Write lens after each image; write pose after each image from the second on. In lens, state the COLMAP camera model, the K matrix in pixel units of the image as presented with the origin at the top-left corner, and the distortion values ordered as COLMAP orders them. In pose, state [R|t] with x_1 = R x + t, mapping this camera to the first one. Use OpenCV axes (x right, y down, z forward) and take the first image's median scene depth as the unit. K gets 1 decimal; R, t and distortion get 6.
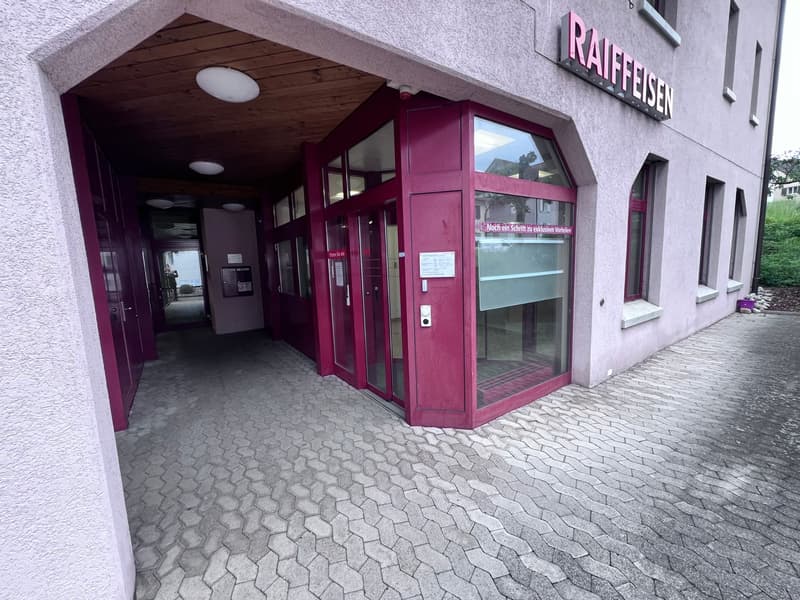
lens RADIAL K [[321.1, 0, 399.3], [0, 321.1, 302.2], [0, 0, 1]] dist [-0.001965, -0.000199]
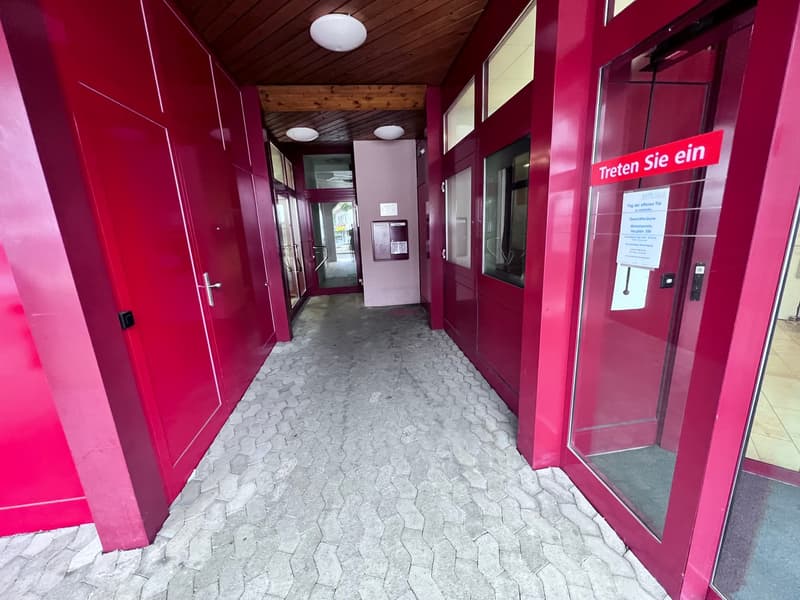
lens RADIAL K [[321.1, 0, 399.8], [0, 321.1, 301.8], [0, 0, 1]] dist [-0.001965, -0.000199]
pose [[0.891277, 0.102848, -0.441641, -0.214204], [-0.046000, 0.989422, 0.137580, -0.041892], [0.451119, -0.102306, 0.886581, 0.512203]]
